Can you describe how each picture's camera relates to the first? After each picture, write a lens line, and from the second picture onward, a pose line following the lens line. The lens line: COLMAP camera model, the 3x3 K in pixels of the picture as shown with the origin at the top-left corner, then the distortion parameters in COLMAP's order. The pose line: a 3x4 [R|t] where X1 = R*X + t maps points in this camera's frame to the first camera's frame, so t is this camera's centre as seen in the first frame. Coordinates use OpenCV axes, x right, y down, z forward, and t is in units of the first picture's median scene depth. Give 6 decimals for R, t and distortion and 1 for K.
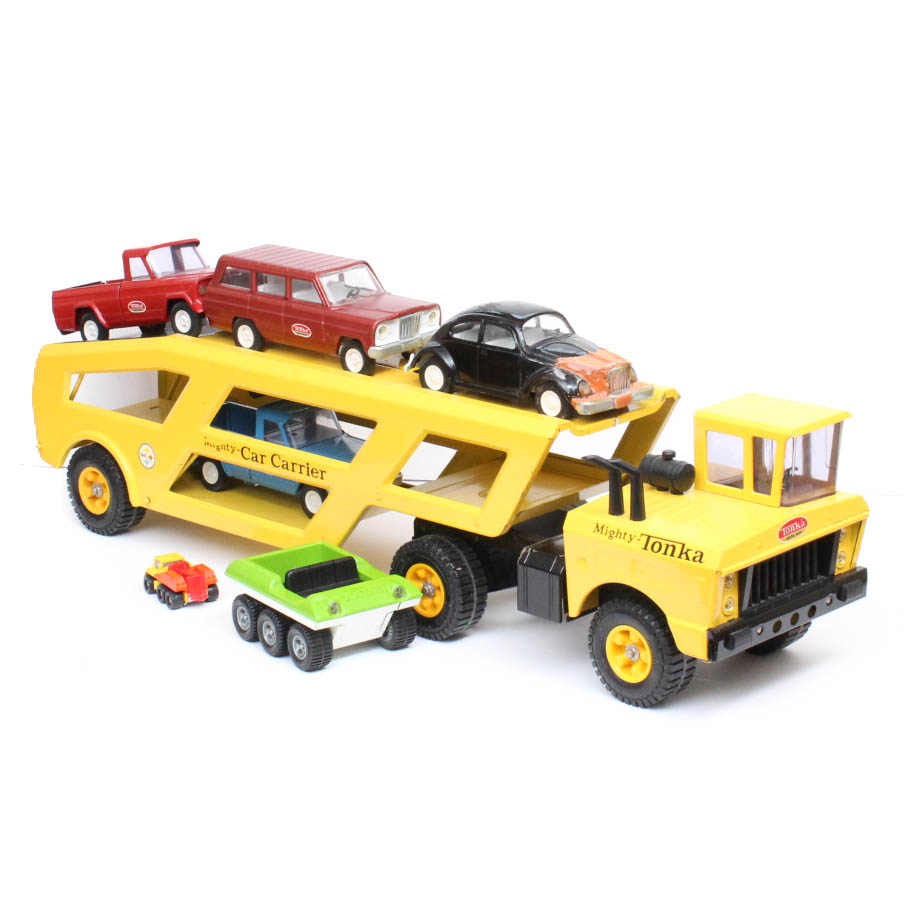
lens RADIAL K [[2527.6, 0, 450.9], [0, 2527.6, 449.7], [0, 0, 1]] dist [-0.068564, 0.000000]
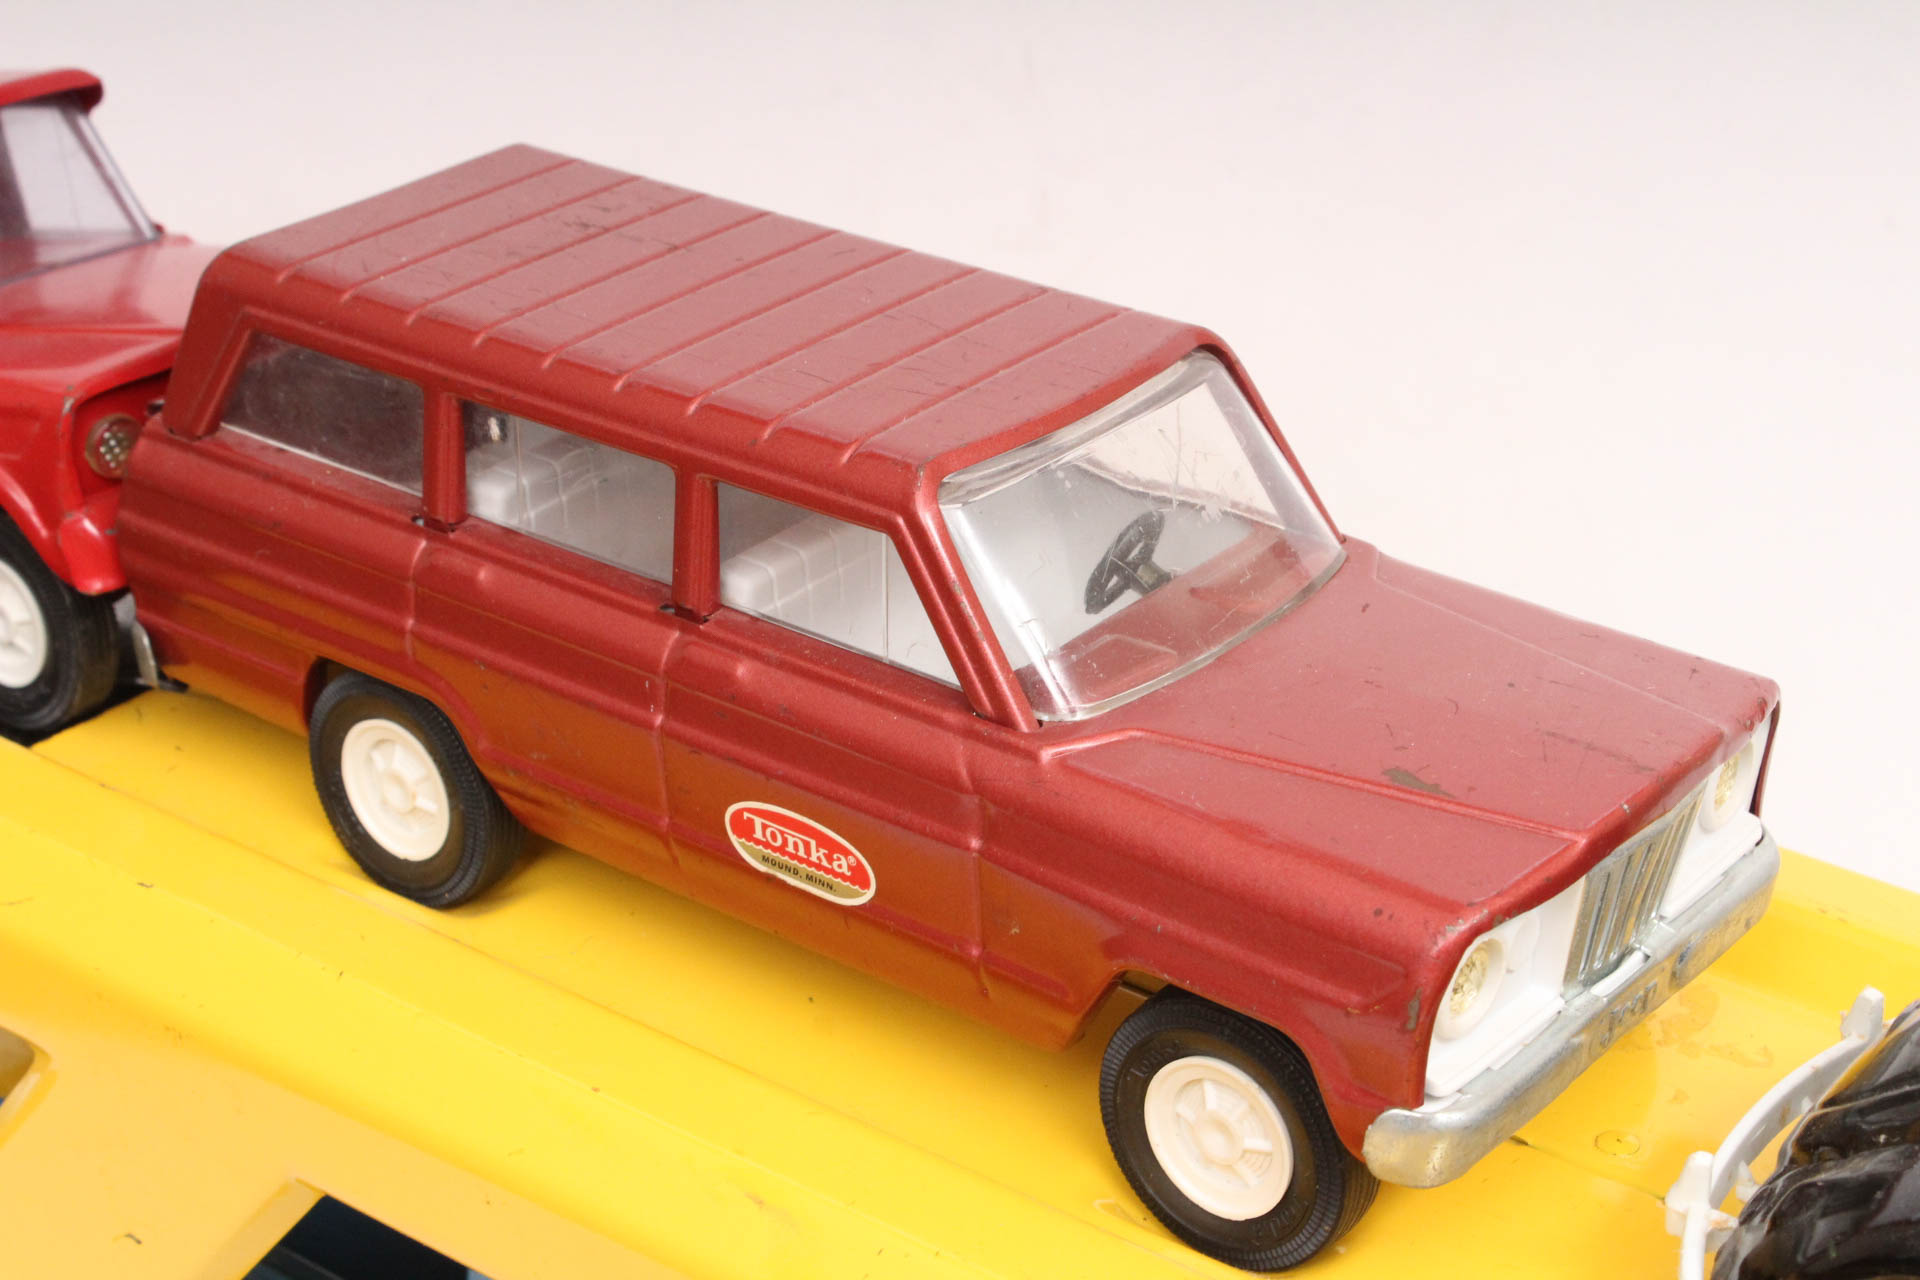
lens RADIAL K [[3601.6, 0, 969.5], [0, 3601.6, 639.3], [0, 0, 1]] dist [0.009983, 0.000000]
pose [[0.995269, -0.010047, 0.096635, -0.073319], [-0.005293, 0.987554, 0.157189, -0.096626], [-0.097012, -0.156957, 0.982829, 0.849169]]
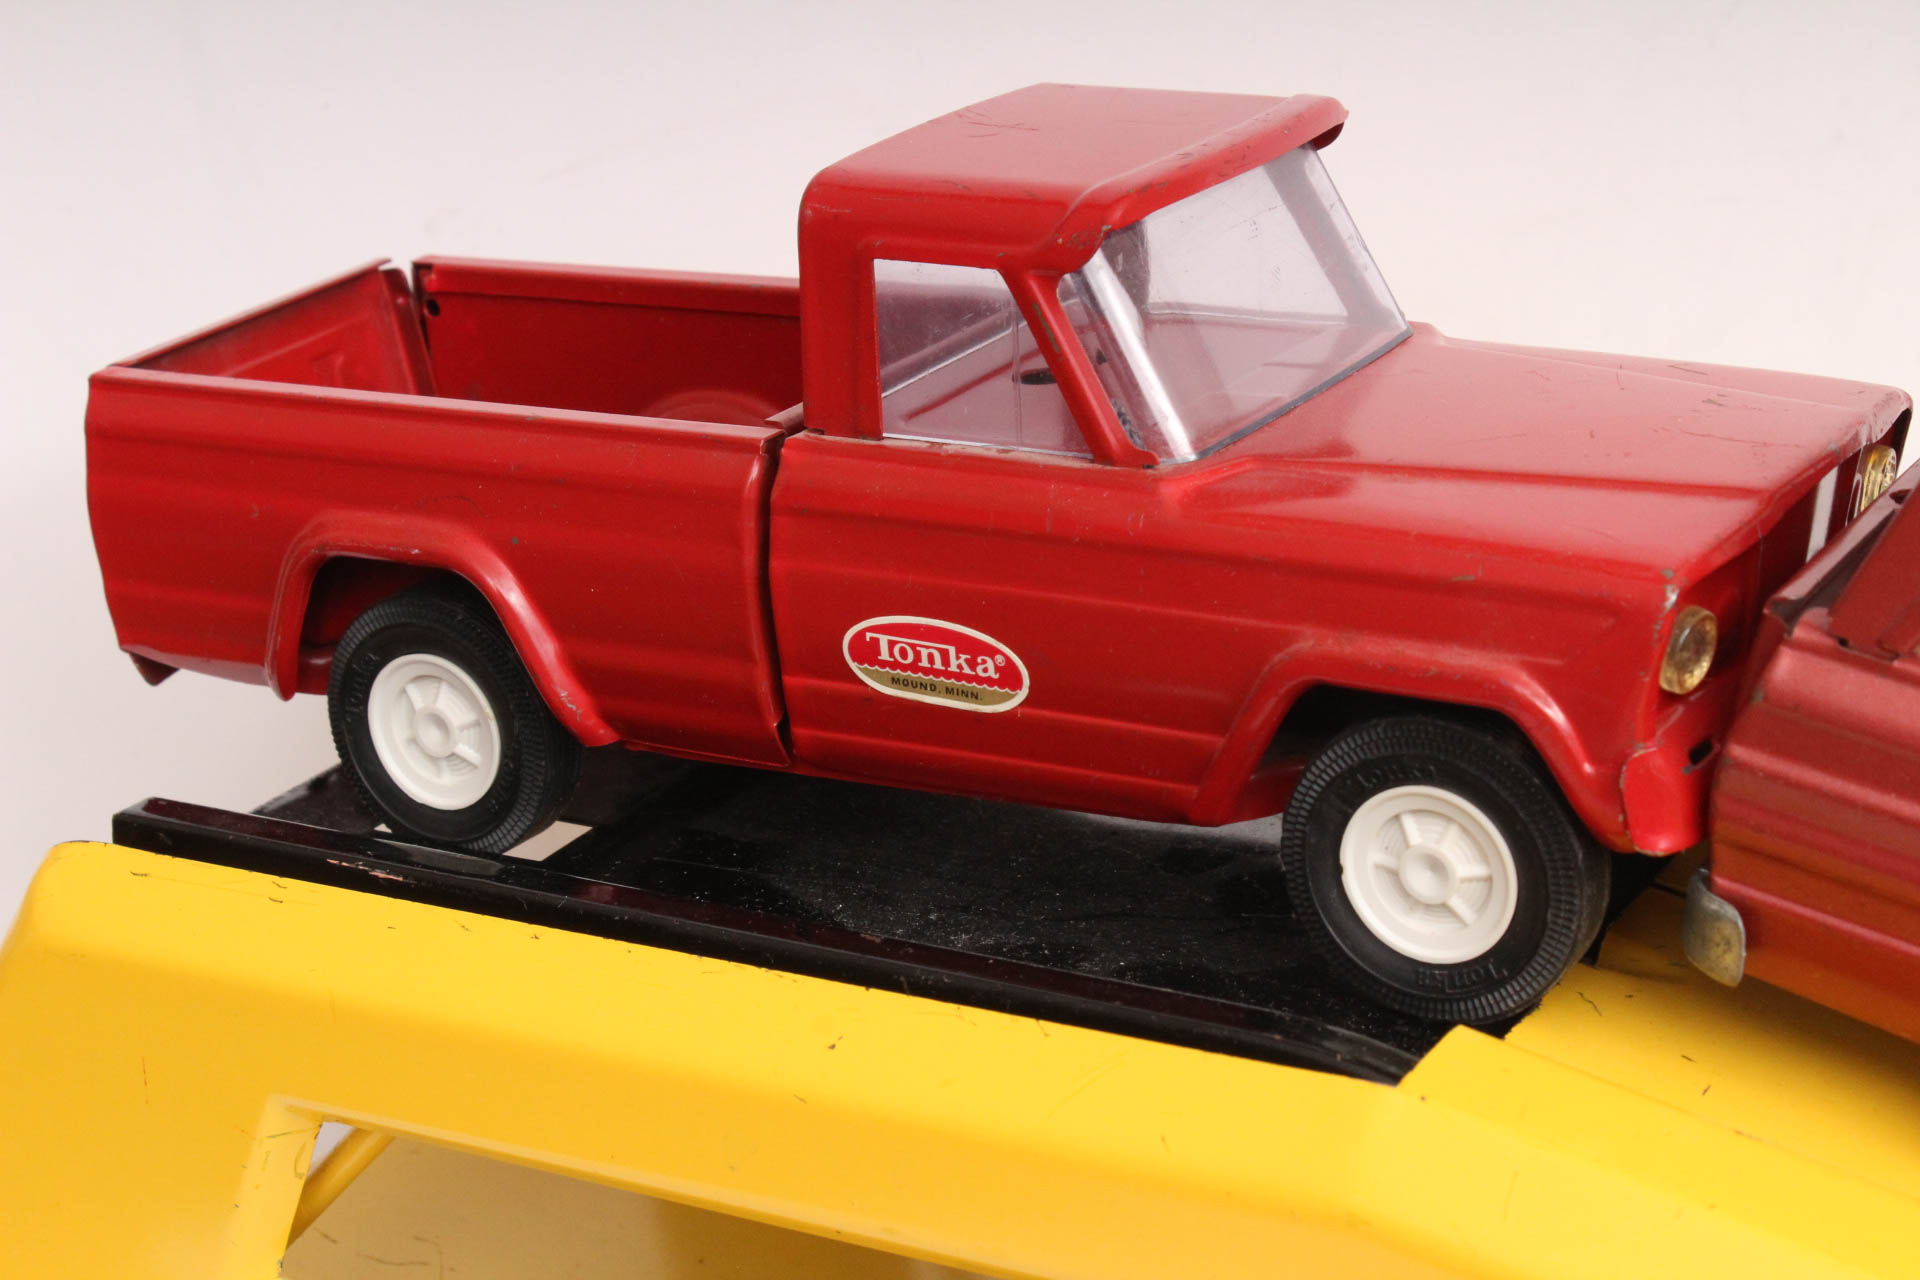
lens RADIAL K [[3958.5, 0, 964.3], [0, 3958.5, 641.6], [0, 0, 1]] dist [-0.052841, 0.000000]
pose [[0.971530, 0.017785, 0.236248, -0.190831], [-0.057126, 0.985342, 0.160744, -0.100553], [-0.229926, -0.169664, 0.958305, 0.921314]]
